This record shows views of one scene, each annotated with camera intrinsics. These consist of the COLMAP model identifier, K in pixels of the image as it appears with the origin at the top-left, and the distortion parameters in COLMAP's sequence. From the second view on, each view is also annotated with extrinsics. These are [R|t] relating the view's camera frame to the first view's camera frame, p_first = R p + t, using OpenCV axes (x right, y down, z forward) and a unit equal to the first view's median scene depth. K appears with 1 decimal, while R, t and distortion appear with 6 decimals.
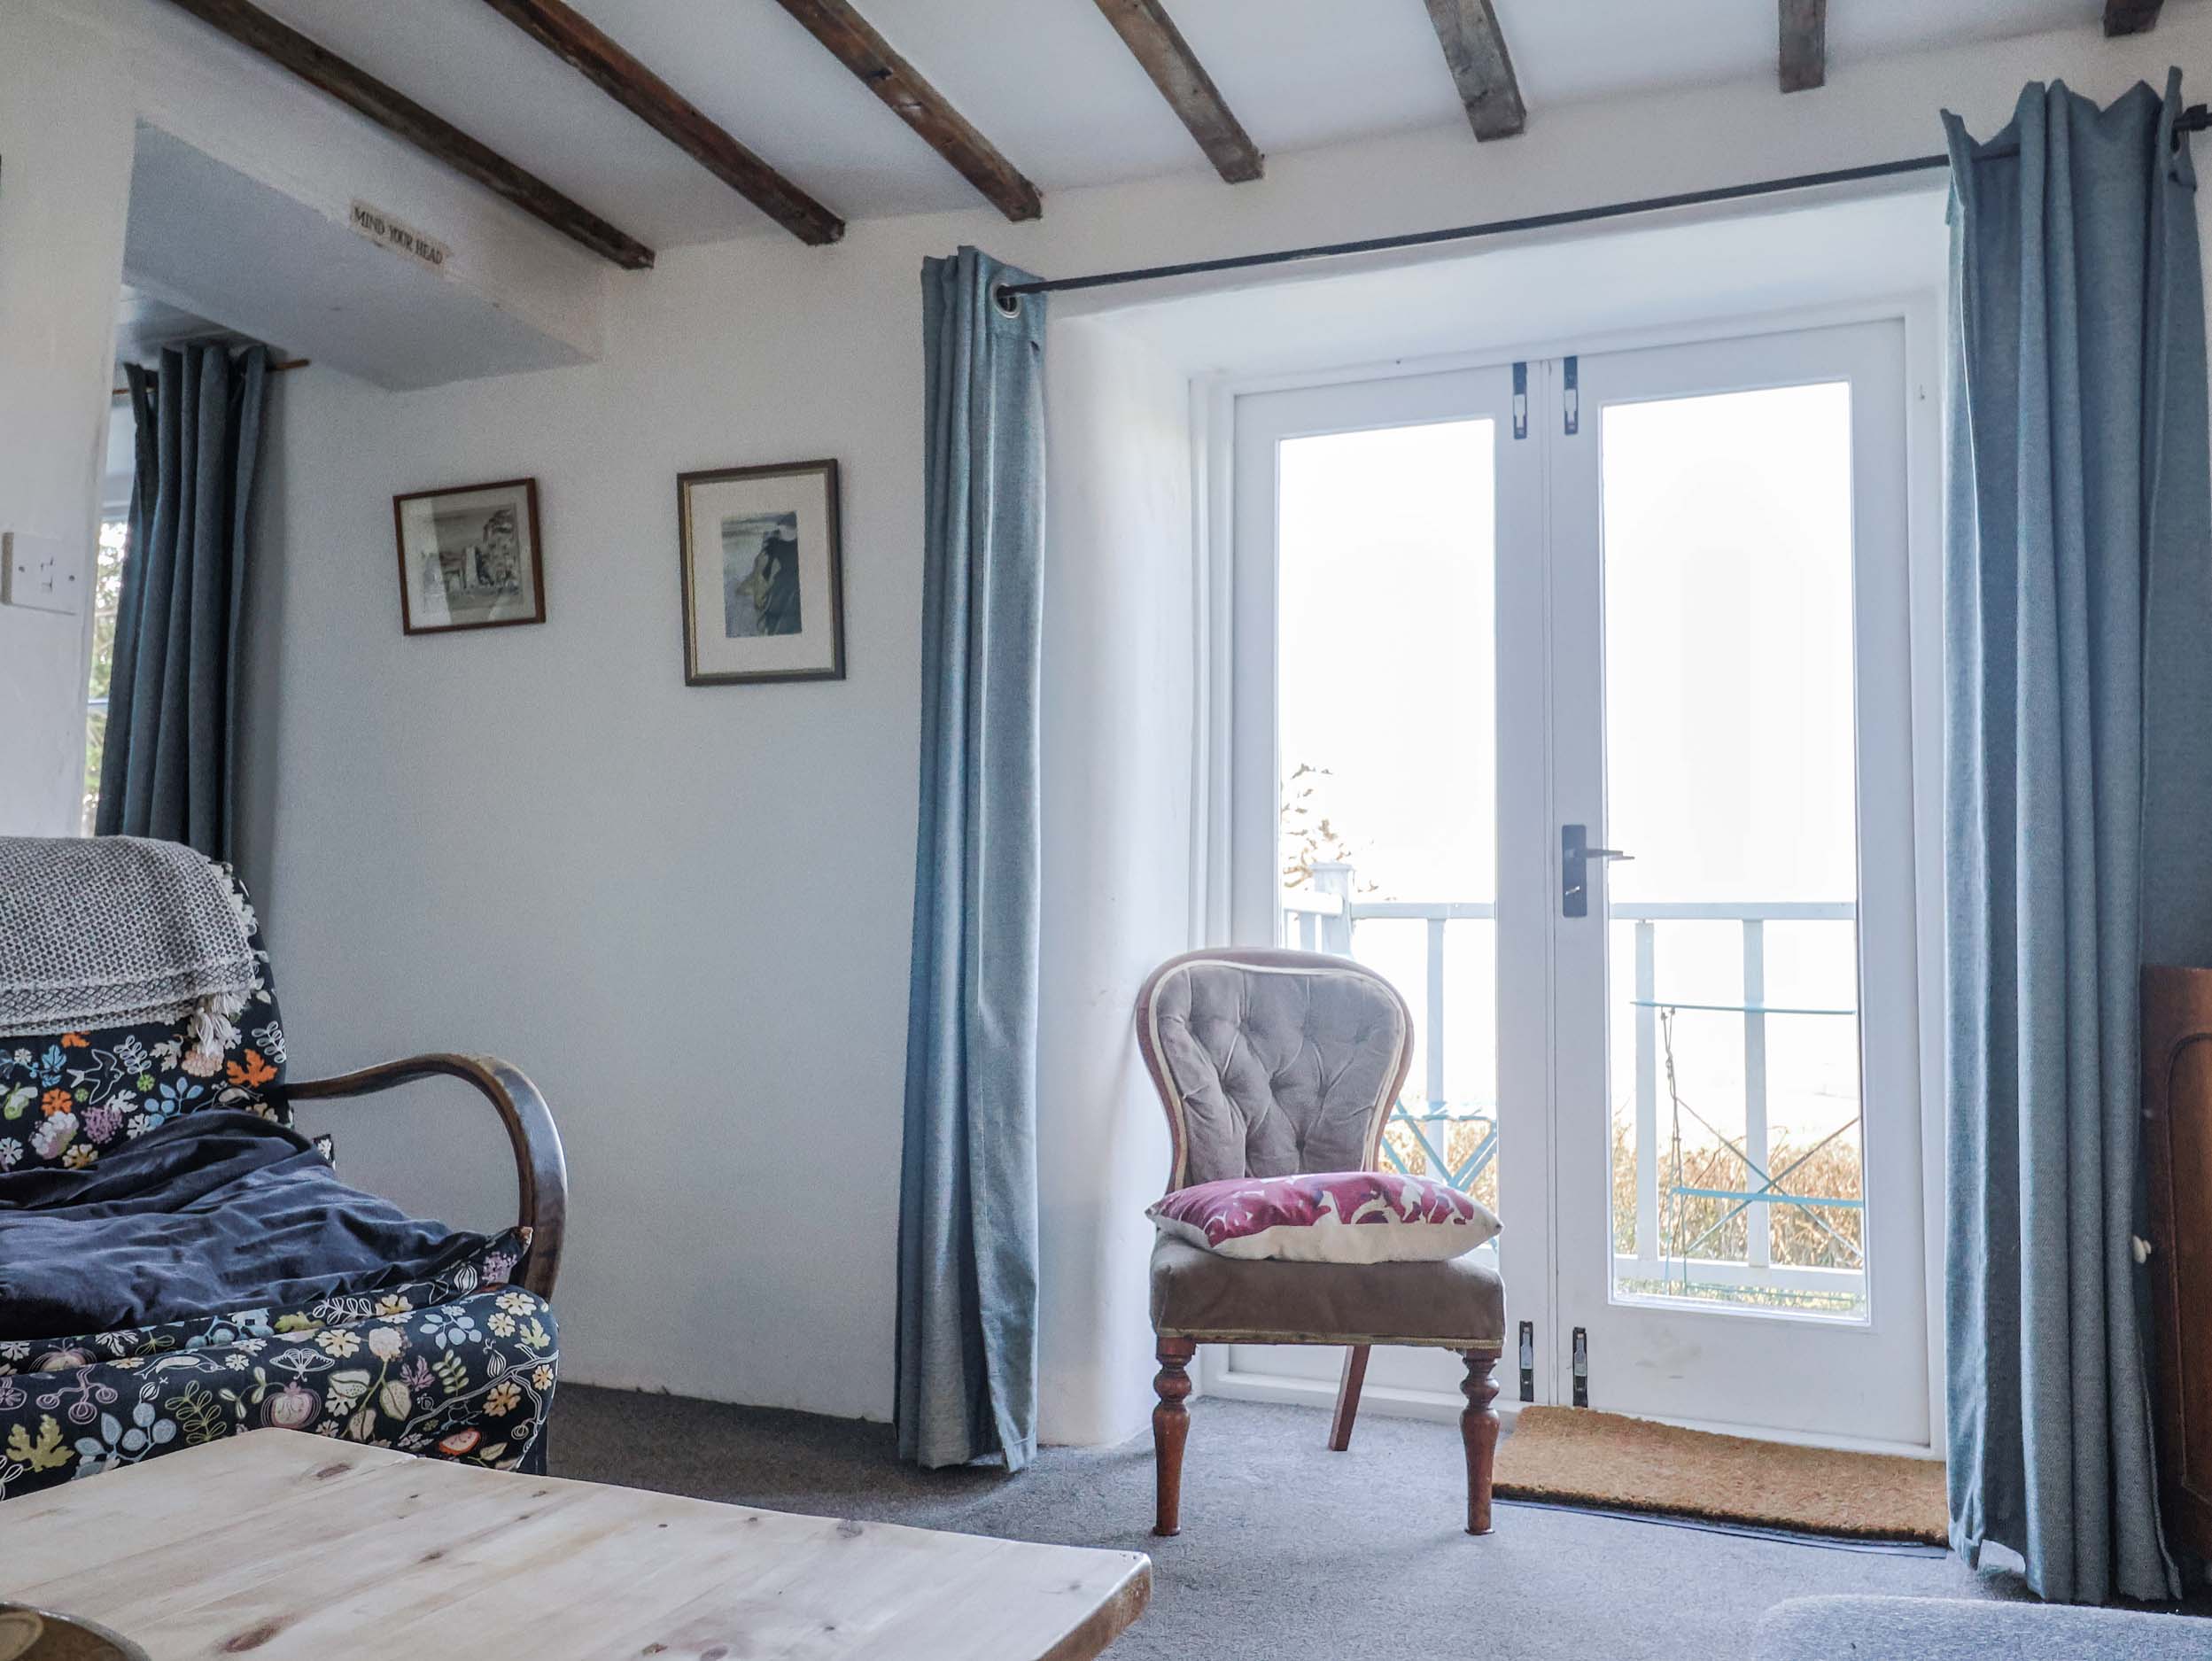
lens RADIAL K [[1780.2, 0, 1106.0], [0, 1780.2, 830.5], [0, 0, 1]] dist [0.007244, 0.001009]
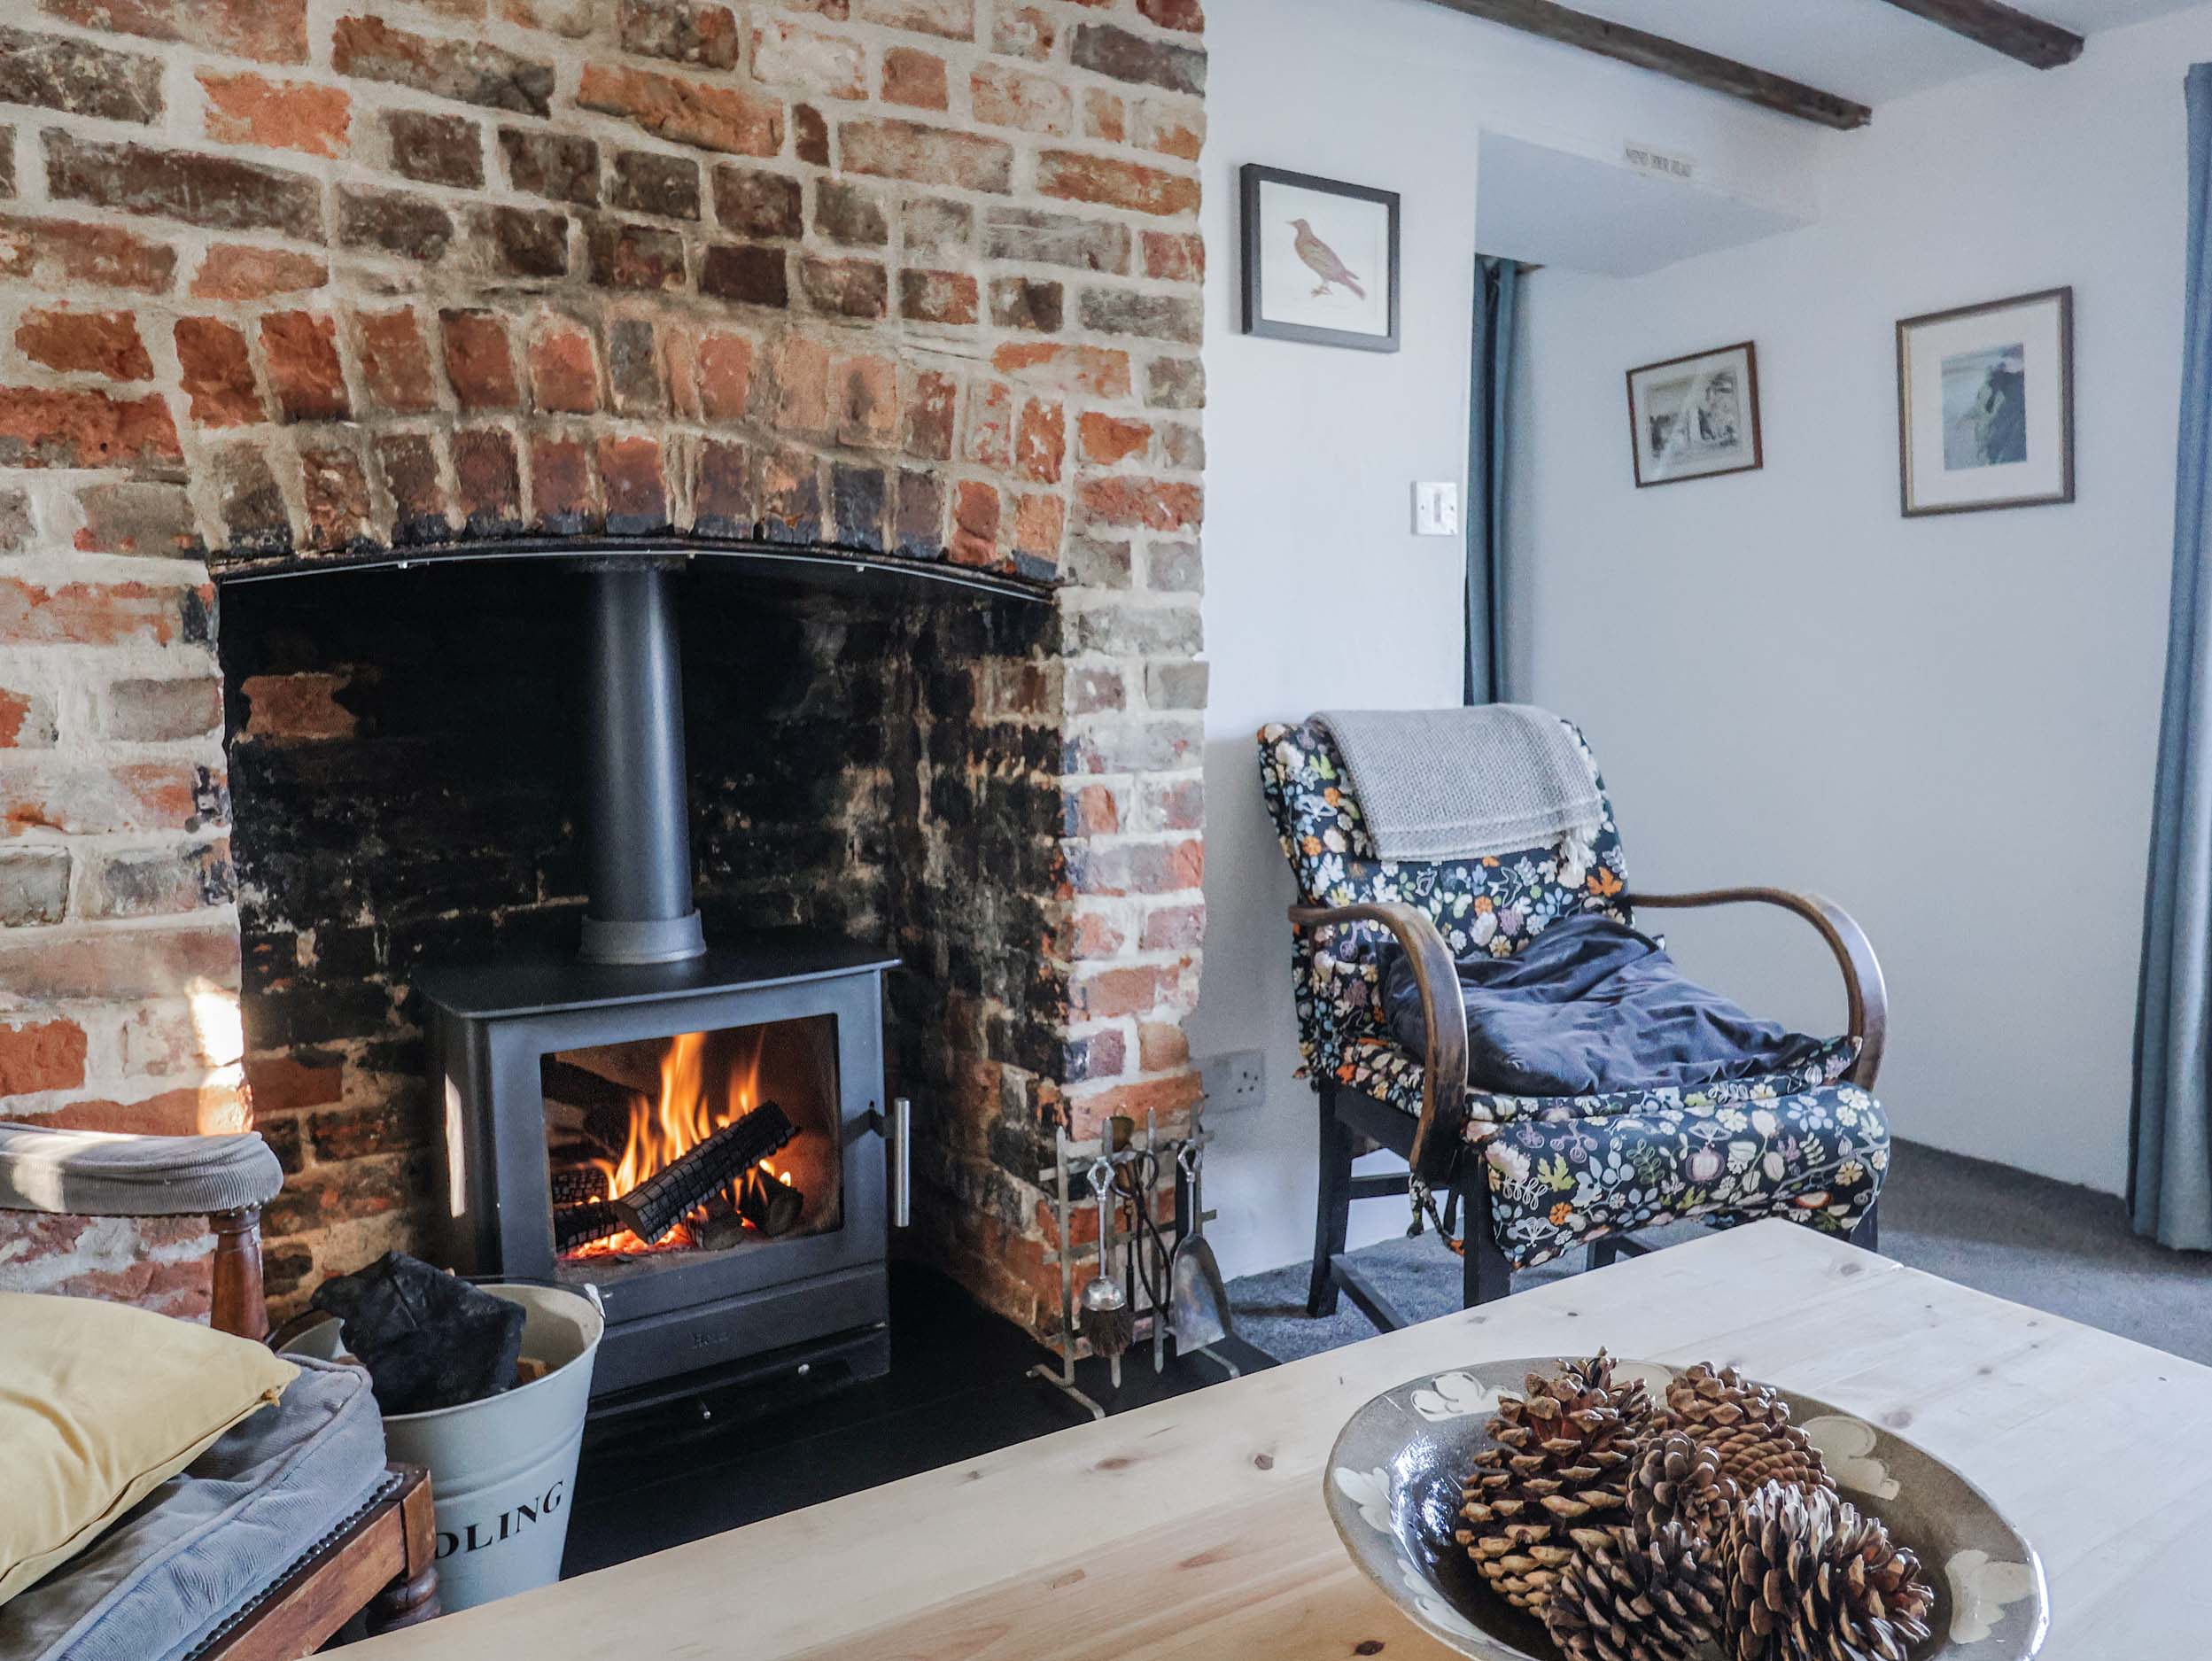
lens RADIAL K [[1530.7, 0, 1106.0], [0, 1530.7, 830.5], [0, 0, 1]] dist [-0.001690, -0.010154]
pose [[0.810162, 0.041011, -0.584770, -0.126049], [0.059585, 0.986622, 0.151744, -0.108786], [0.583170, -0.157781, 0.796880, -0.129064]]
